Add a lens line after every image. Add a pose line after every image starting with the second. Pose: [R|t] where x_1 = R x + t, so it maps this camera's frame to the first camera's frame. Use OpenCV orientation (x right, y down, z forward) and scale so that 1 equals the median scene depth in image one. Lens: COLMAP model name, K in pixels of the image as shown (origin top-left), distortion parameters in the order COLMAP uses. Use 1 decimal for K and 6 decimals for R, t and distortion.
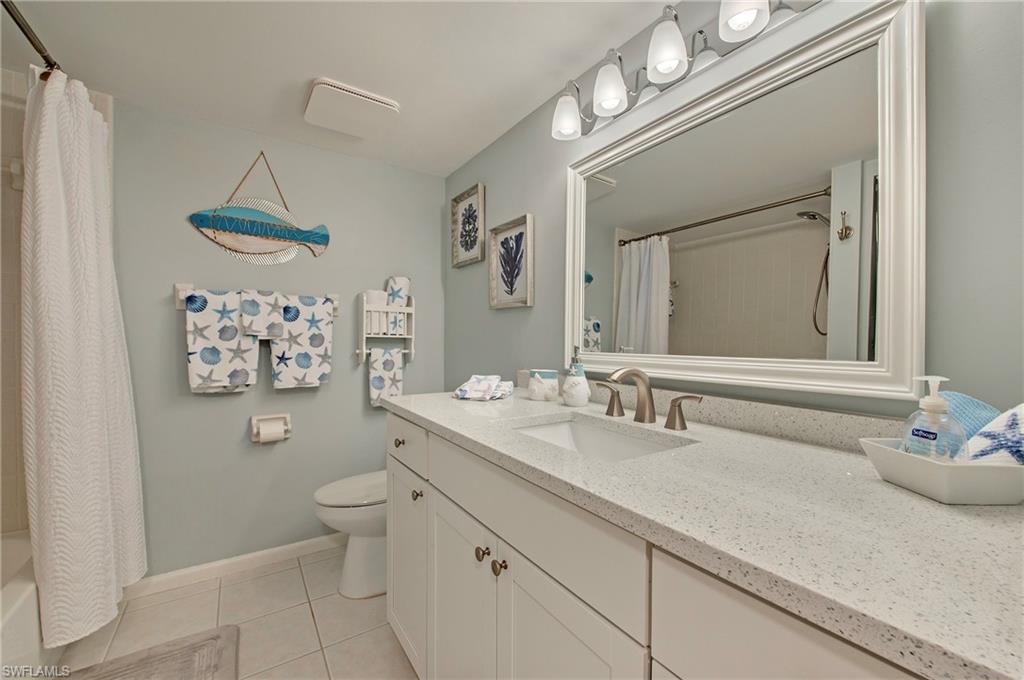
lens RADIAL K [[408.3, 0, 511.6], [0, 408.3, 338.5], [0, 0, 1]] dist [-0.005876, -0.001005]
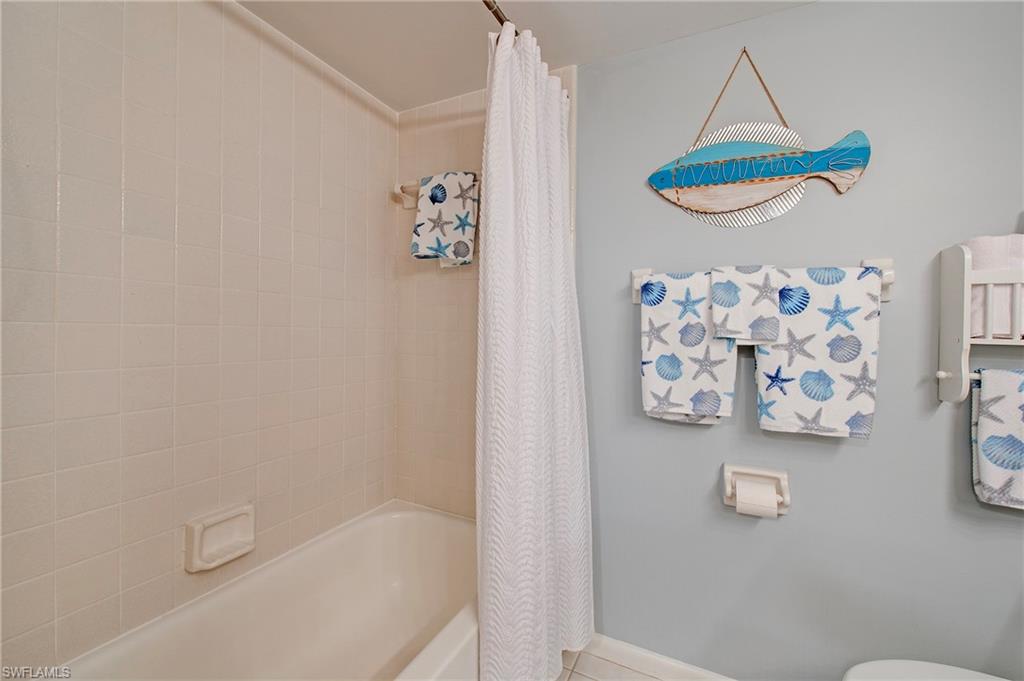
lens RADIAL K [[408.3, 0, 511.7], [0, 408.3, 336.4], [0, 0, 1]] dist [-0.005876, -0.001005]
pose [[0.490743, 0.006352, -0.871281, -0.251067], [-0.012609, 0.999920, 0.000188, -0.006543], [0.871213, 0.010894, 0.490784, 0.400809]]
